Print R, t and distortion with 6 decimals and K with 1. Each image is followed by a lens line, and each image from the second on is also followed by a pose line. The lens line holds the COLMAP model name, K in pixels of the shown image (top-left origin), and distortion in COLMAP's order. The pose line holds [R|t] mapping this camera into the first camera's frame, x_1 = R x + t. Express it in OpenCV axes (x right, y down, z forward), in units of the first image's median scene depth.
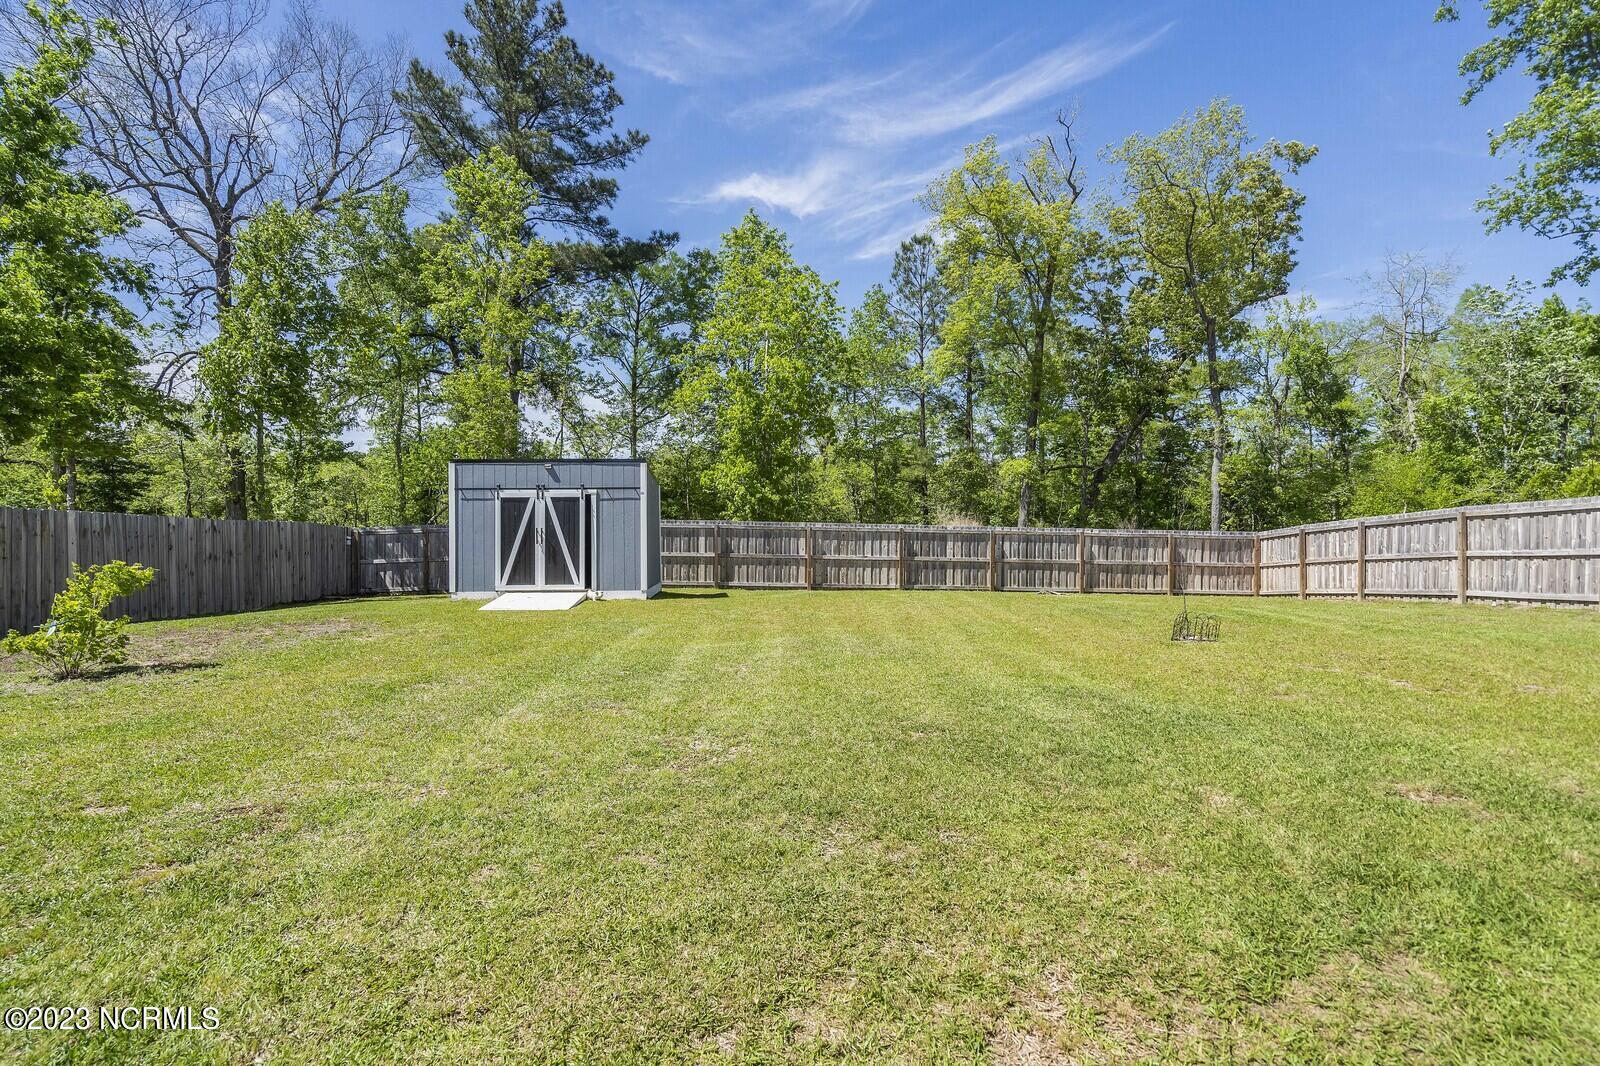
lens RADIAL K [[846.6, 0, 800.0], [0, 846.6, 533.0], [0, 0, 1]] dist [-0.001403, 0.000035]
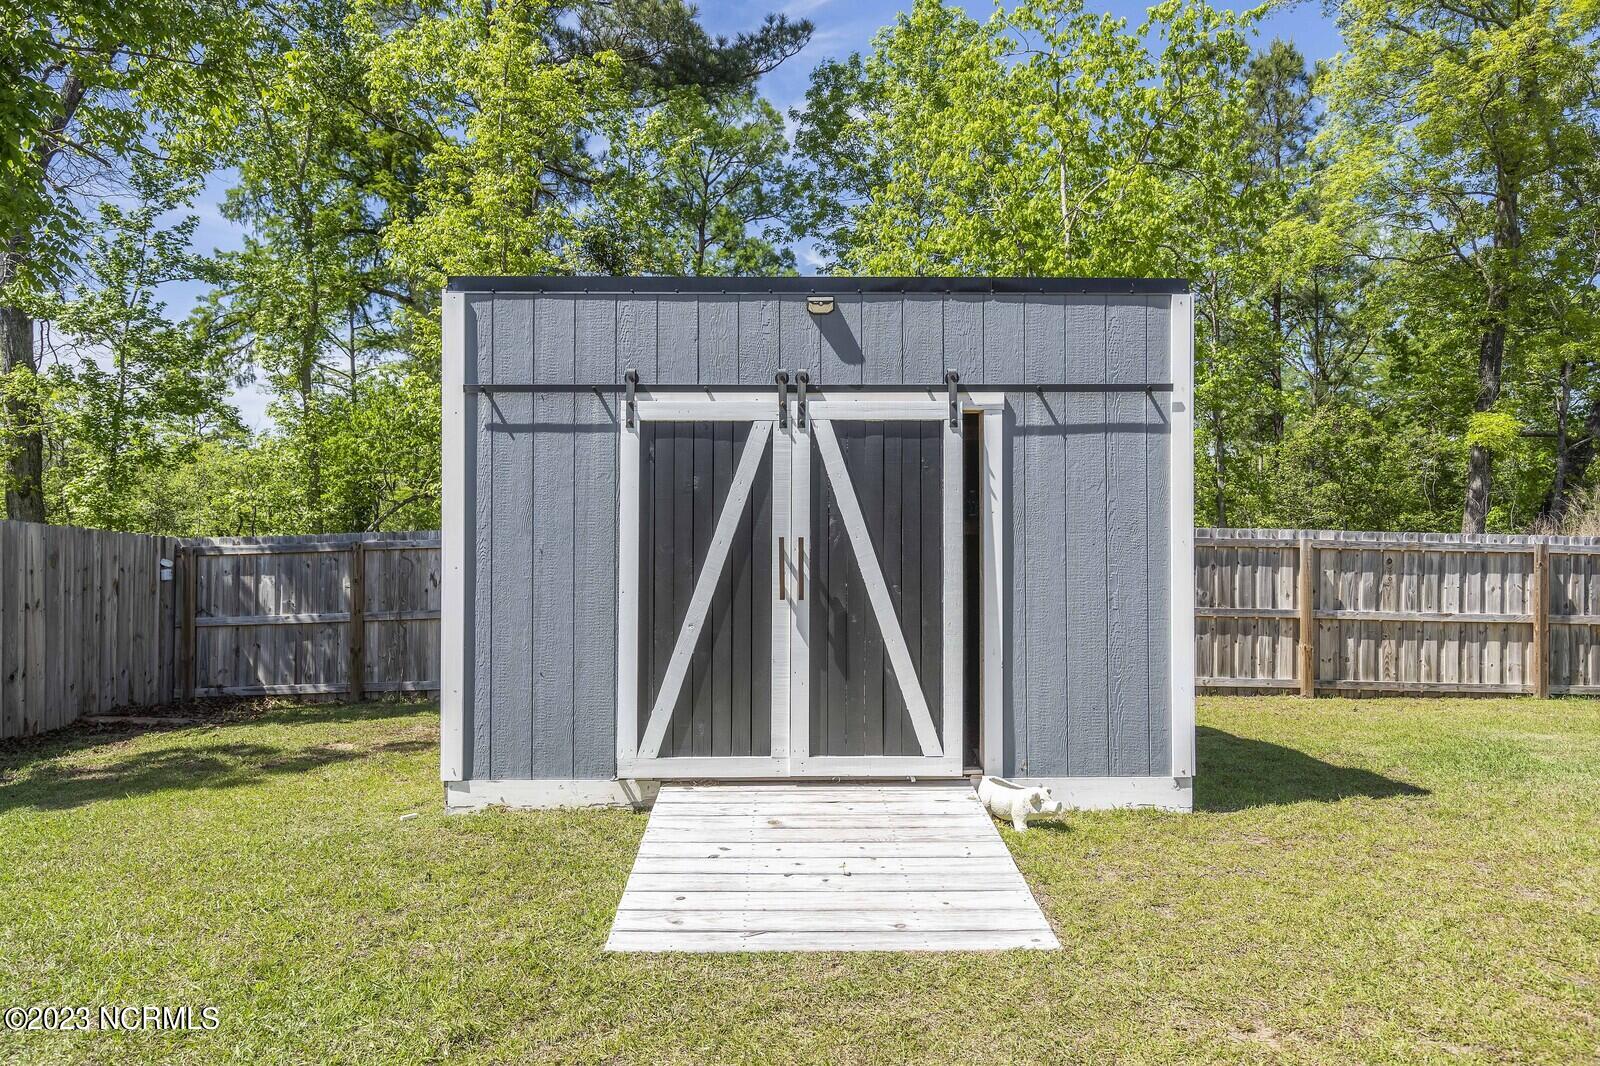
lens RADIAL K [[966.9, 0, 800.0], [0, 966.9, 533.0], [0, 0, 1]] dist [0.019249, -0.000418]
pose [[0.999971, 0.002785, 0.007098, -0.305288], [-0.002664, 0.999852, -0.016984, -0.002286], [-0.007144, 0.016965, 0.999831, 0.697592]]
